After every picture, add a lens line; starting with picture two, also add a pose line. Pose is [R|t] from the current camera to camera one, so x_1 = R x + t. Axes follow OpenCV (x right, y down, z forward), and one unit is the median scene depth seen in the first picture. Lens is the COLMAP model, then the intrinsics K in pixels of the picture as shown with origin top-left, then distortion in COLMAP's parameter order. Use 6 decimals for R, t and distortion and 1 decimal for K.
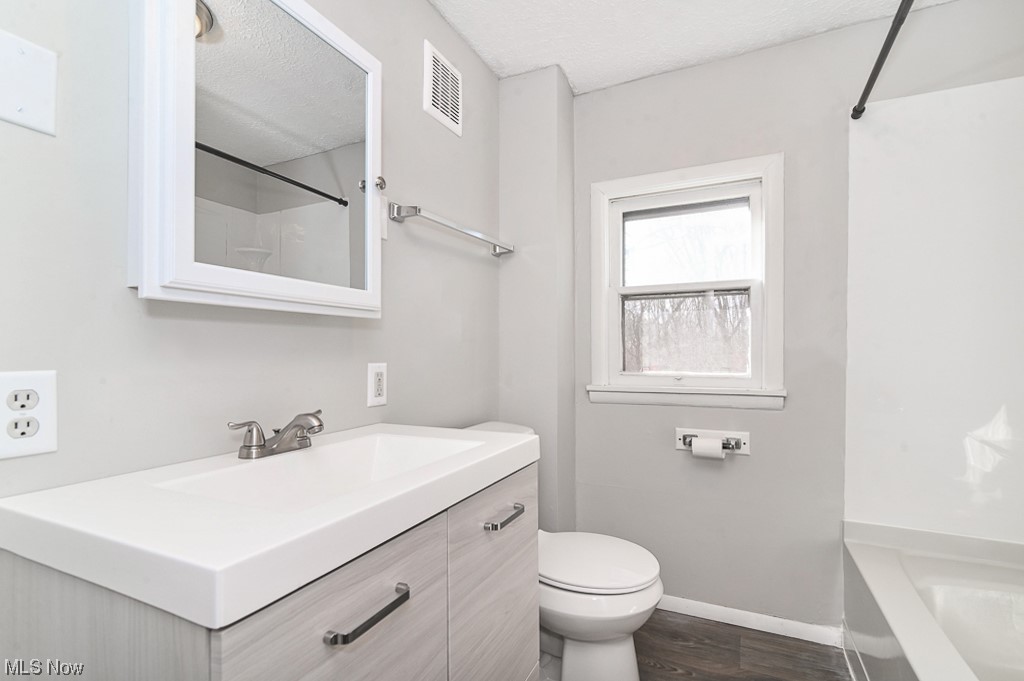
lens RADIAL K [[474.0, 0, 513.9], [0, 474.0, 346.3], [0, 0, 1]] dist [0.001975, 0.000718]
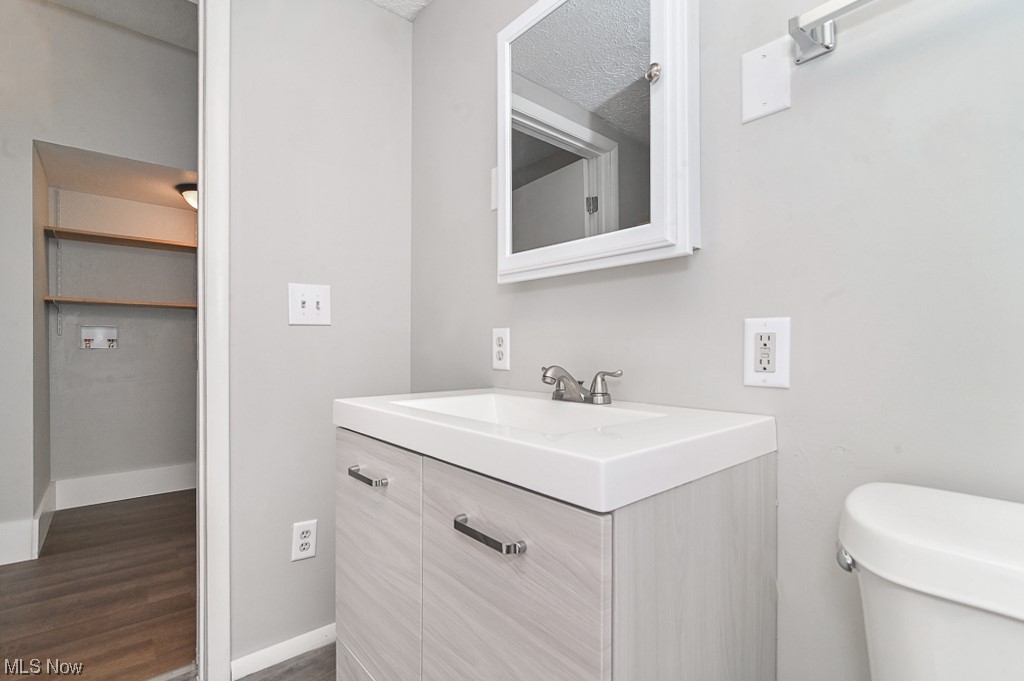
lens RADIAL K [[474.0, 0, 512.2], [0, 474.0, 345.8], [0, 0, 1]] dist [0.001975, 0.000718]
pose [[-0.388759, -0.004414, -0.921329, 0.641330], [0.008151, 0.999933, -0.008230, 0.113158], [0.921303, -0.010709, -0.388697, 1.425162]]
